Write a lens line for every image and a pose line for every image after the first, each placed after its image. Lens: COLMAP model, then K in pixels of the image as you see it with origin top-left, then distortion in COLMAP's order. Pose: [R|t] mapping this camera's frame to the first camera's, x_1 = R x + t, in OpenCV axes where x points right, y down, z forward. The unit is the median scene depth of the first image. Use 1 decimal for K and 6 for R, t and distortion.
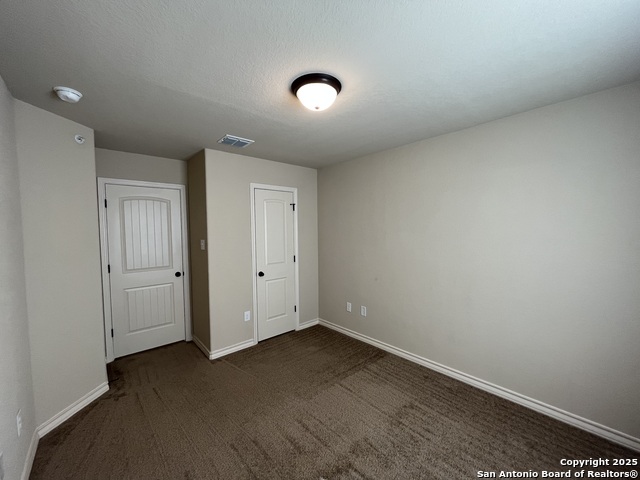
lens RADIAL K [[258.1, 0, 319.3], [0, 258.1, 240.2], [0, 0, 1]] dist [-0.002122, 0.000237]
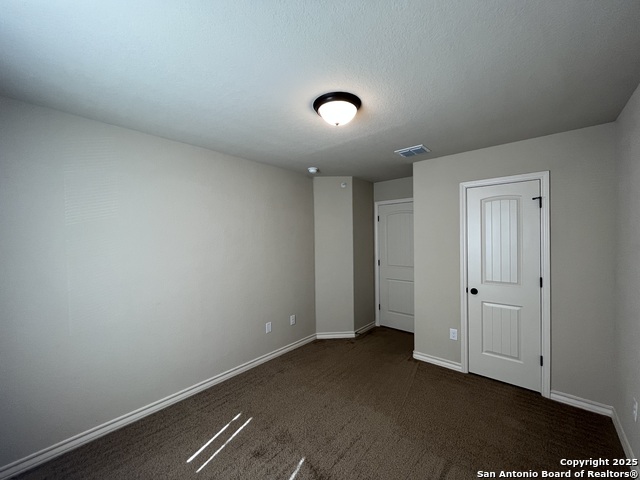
lens RADIAL K [[258.1, 0, 319.3], [0, 258.1, 240.2], [0, 0, 1]] dist [-0.002122, 0.000237]
pose [[0.132396, 0.038978, -0.990430, 0.522252], [-0.019976, 0.999128, 0.036650, -0.052375], [0.990996, 0.014933, 0.133059, 0.416085]]
